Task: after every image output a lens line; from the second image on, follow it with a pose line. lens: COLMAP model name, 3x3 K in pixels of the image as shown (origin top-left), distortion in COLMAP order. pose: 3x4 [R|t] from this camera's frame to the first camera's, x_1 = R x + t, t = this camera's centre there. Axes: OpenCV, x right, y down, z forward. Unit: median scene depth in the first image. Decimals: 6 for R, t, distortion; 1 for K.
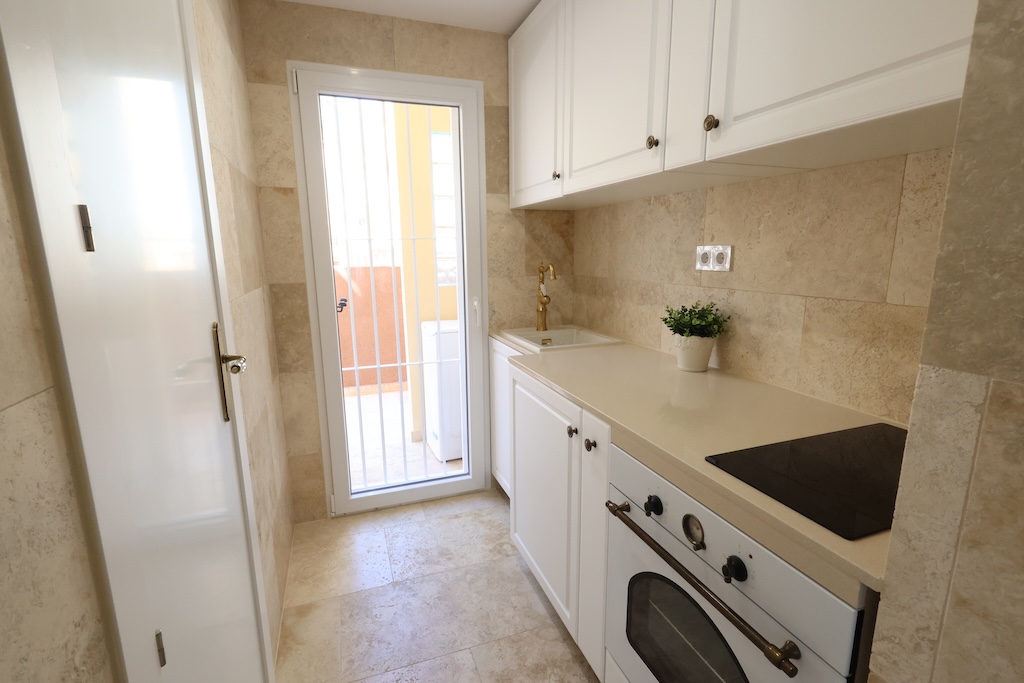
lens RADIAL K [[471.5, 0, 511.5], [0, 471.5, 343.2], [0, 0, 1]] dist [0.002125, 0.000802]
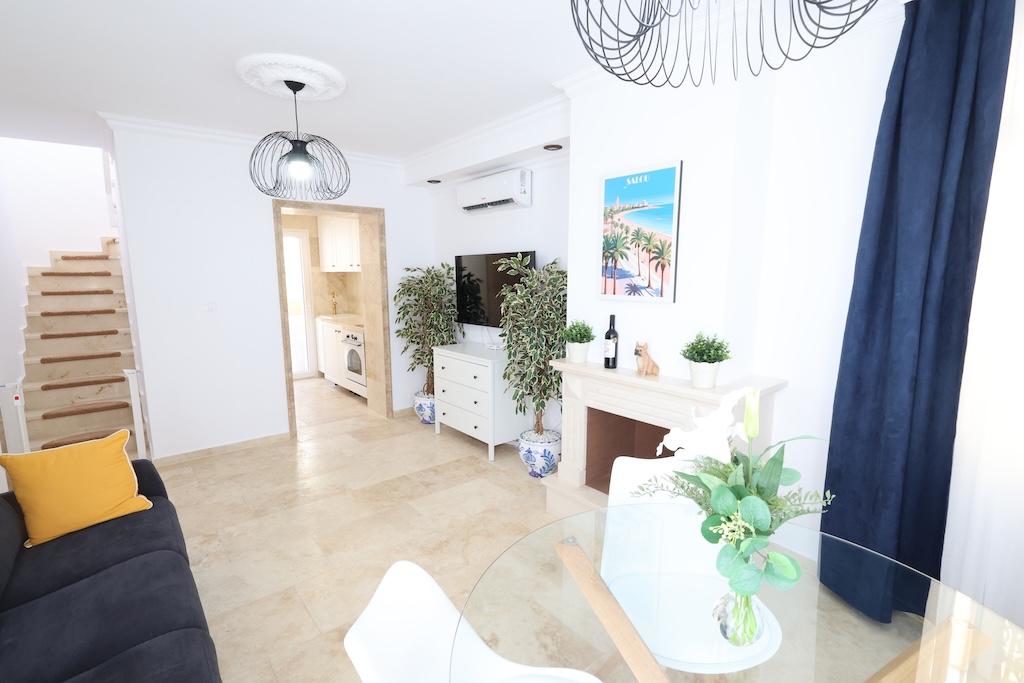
lens RADIAL K [[471.5, 0, 511.4], [0, 471.5, 340.8], [0, 0, 1]] dist [0.002125, 0.000802]
pose [[0.939331, -0.043605, 0.340230, 0.091913], [0.058951, 0.997651, -0.034895, 0.293288], [-0.337909, 0.052835, 0.939695, -2.023530]]
